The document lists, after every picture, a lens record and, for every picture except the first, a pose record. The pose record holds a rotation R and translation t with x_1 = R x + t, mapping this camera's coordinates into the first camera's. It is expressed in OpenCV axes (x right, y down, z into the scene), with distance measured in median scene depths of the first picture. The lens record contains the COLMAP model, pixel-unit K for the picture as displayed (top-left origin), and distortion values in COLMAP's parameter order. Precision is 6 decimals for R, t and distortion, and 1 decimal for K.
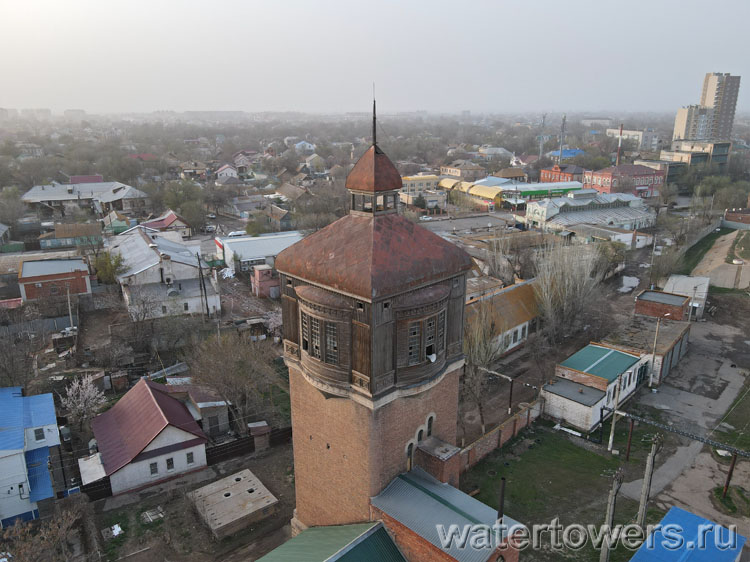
lens RADIAL K [[558.9, 0, 375.0], [0, 558.9, 281.0], [0, 0, 1]] dist [0.002693, 0.002181]
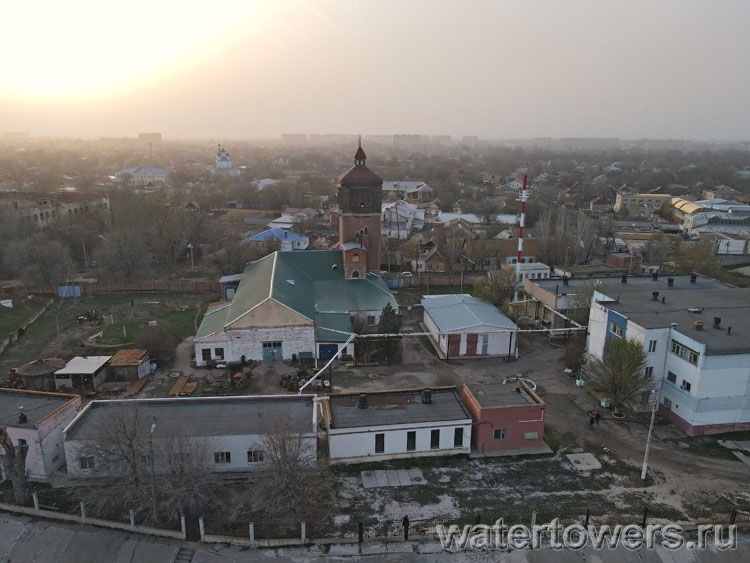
lens RADIAL K [[558.9, 0, 375.0], [0, 558.9, 281.5], [0, 0, 1]] dist [0.002693, 0.002181]
pose [[0.788078, 0.161483, -0.594017, 0.473550], [-0.187281, 0.982132, 0.018527, 0.106374], [0.586395, 0.096647, 0.804239, -0.352287]]
